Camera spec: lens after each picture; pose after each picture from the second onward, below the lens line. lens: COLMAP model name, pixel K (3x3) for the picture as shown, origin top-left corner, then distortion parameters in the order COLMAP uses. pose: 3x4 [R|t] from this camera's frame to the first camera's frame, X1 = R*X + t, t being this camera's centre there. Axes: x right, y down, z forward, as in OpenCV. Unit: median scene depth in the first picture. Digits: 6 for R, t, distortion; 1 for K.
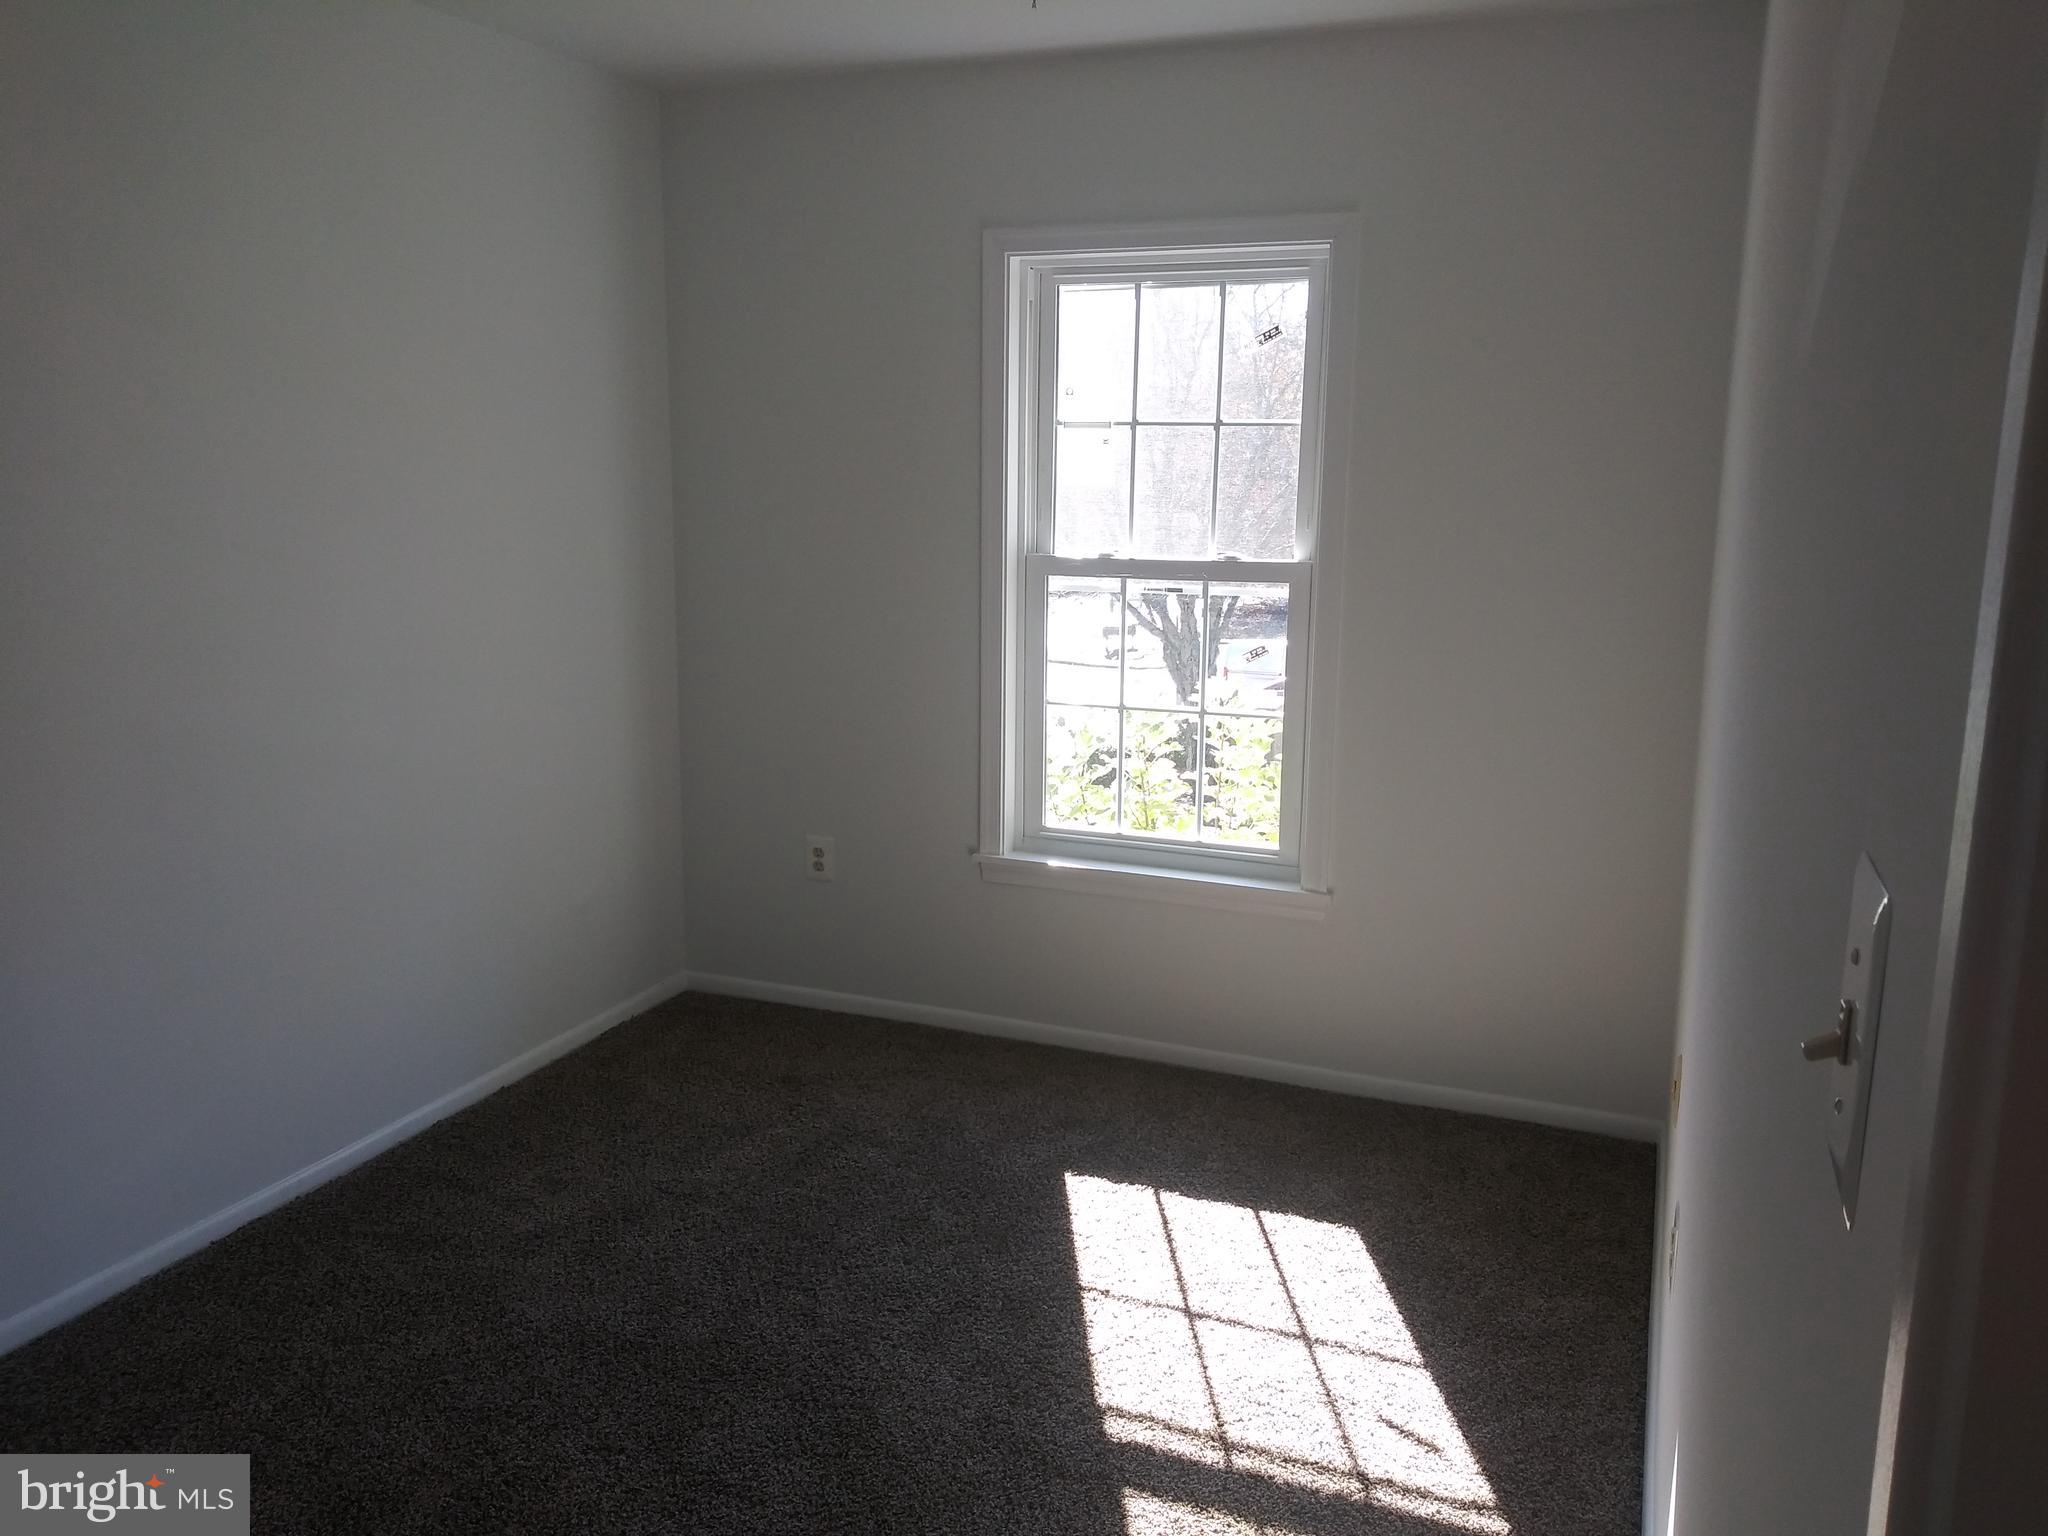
lens RADIAL K [[1629.8, 0, 1012.1], [0, 1629.8, 773.3], [0, 0, 1]] dist [0.032411, -0.034029]
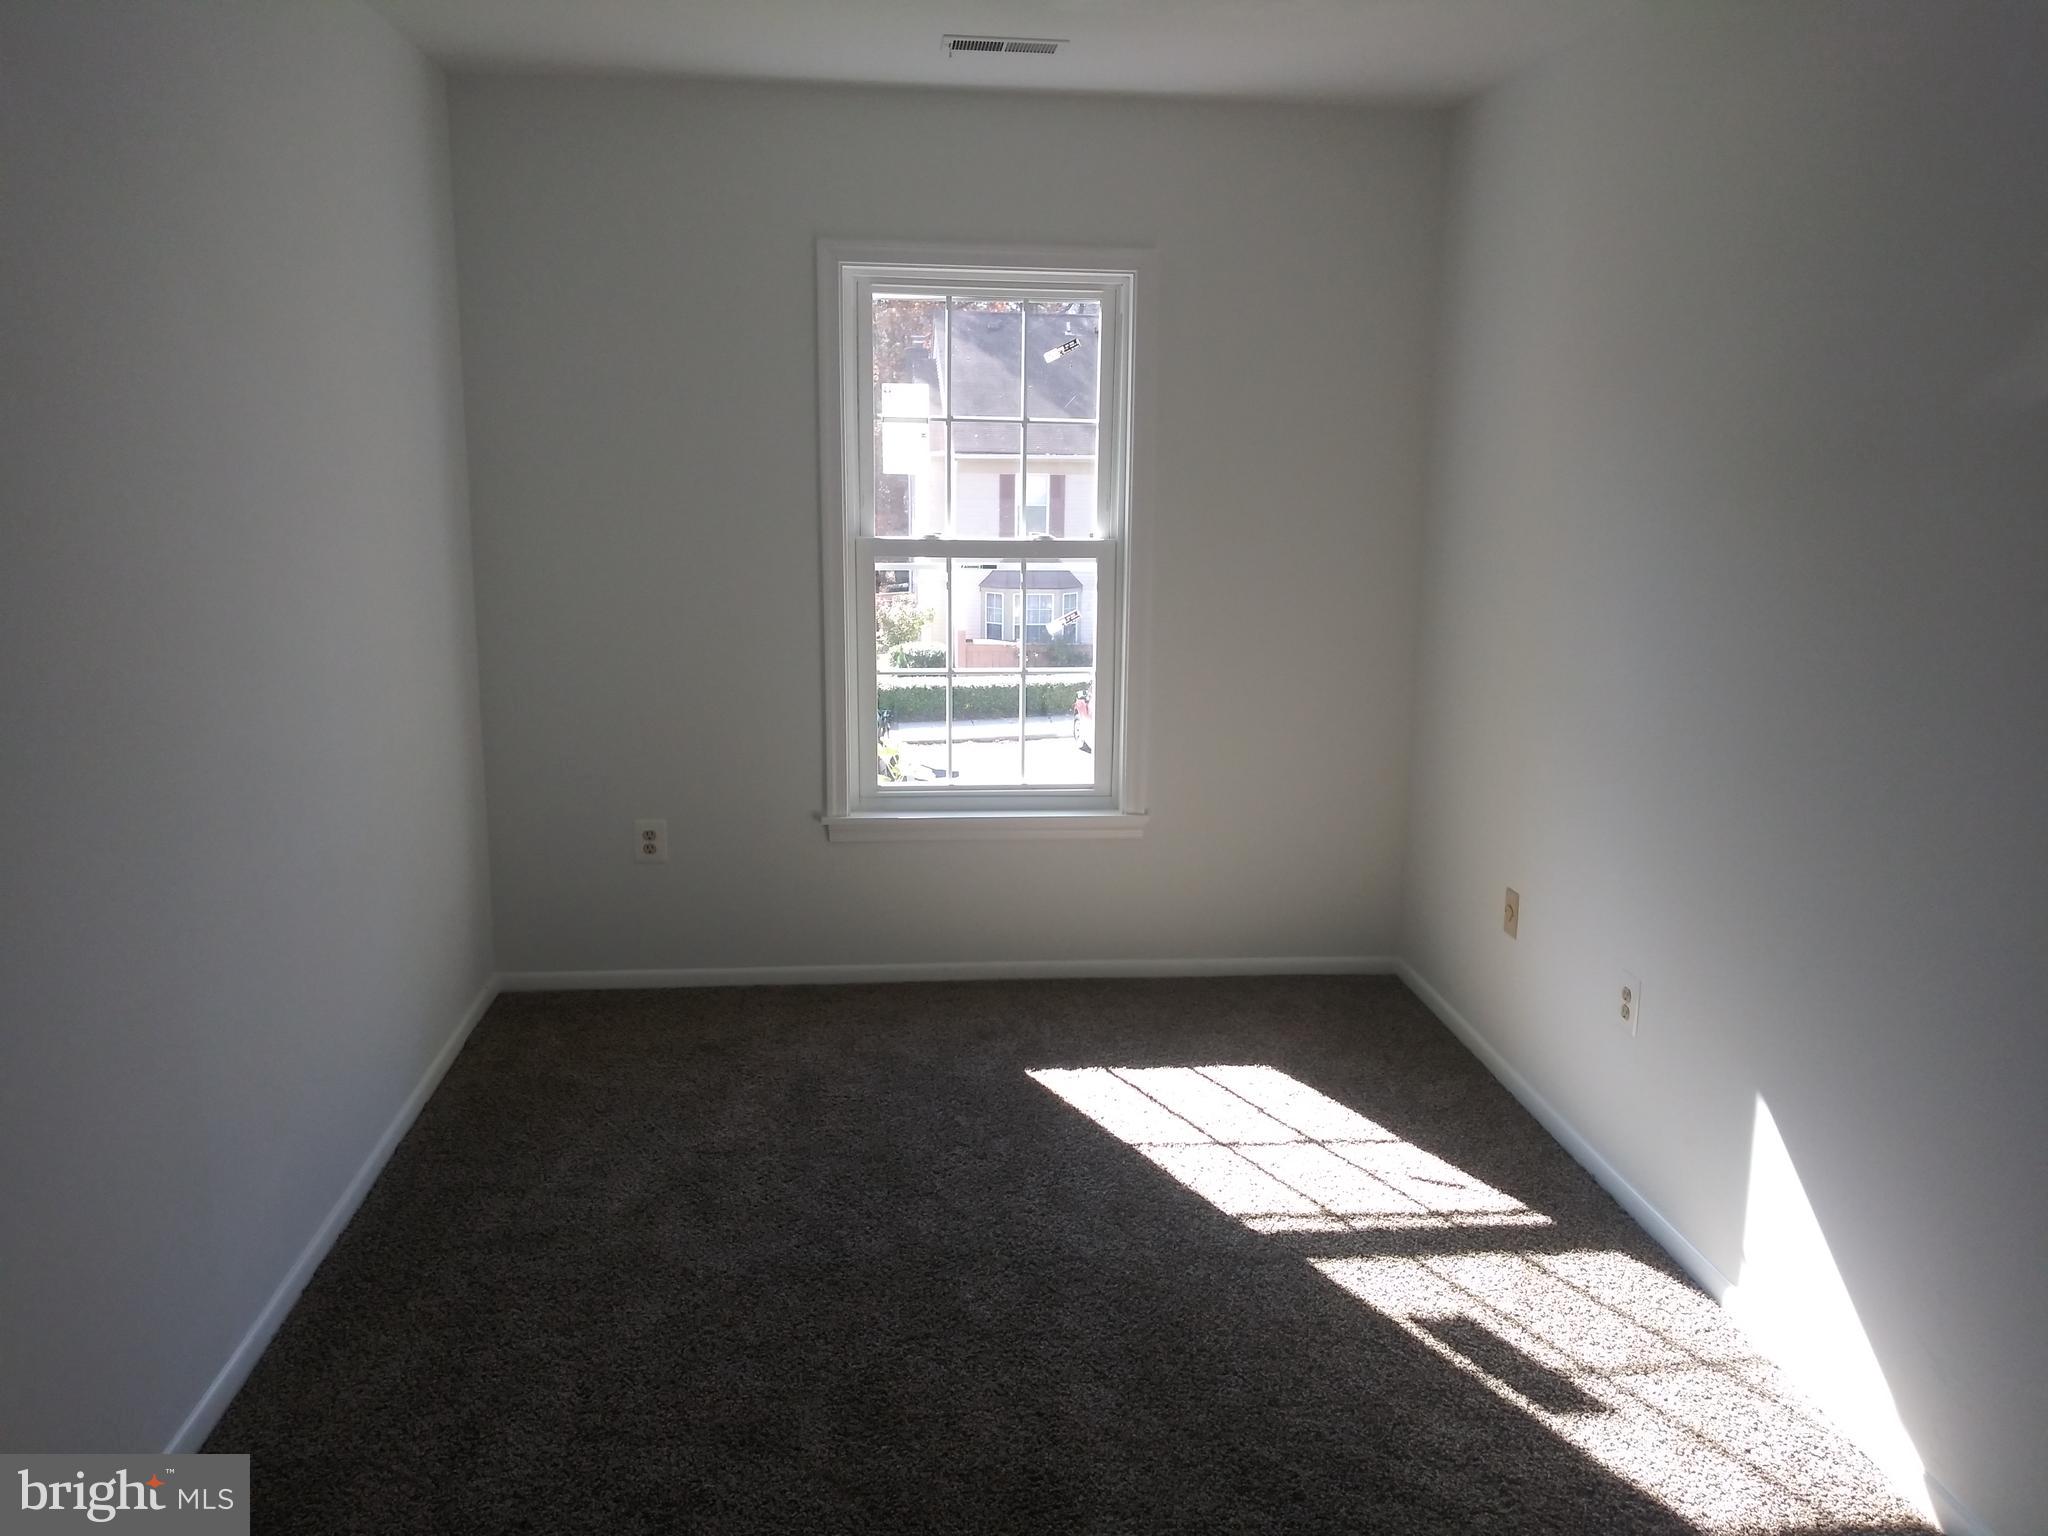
lens RADIAL K [[1629.8, 0, 1015.1], [0, 1629.8, 790.0], [0, 0, 1]] dist [0.032411, -0.034029]
pose [[0.881234, -0.097436, 0.462529, -0.438770], [0.088183, 0.995233, 0.041645, -0.002900], [-0.464382, 0.004088, 0.885626, -0.020879]]
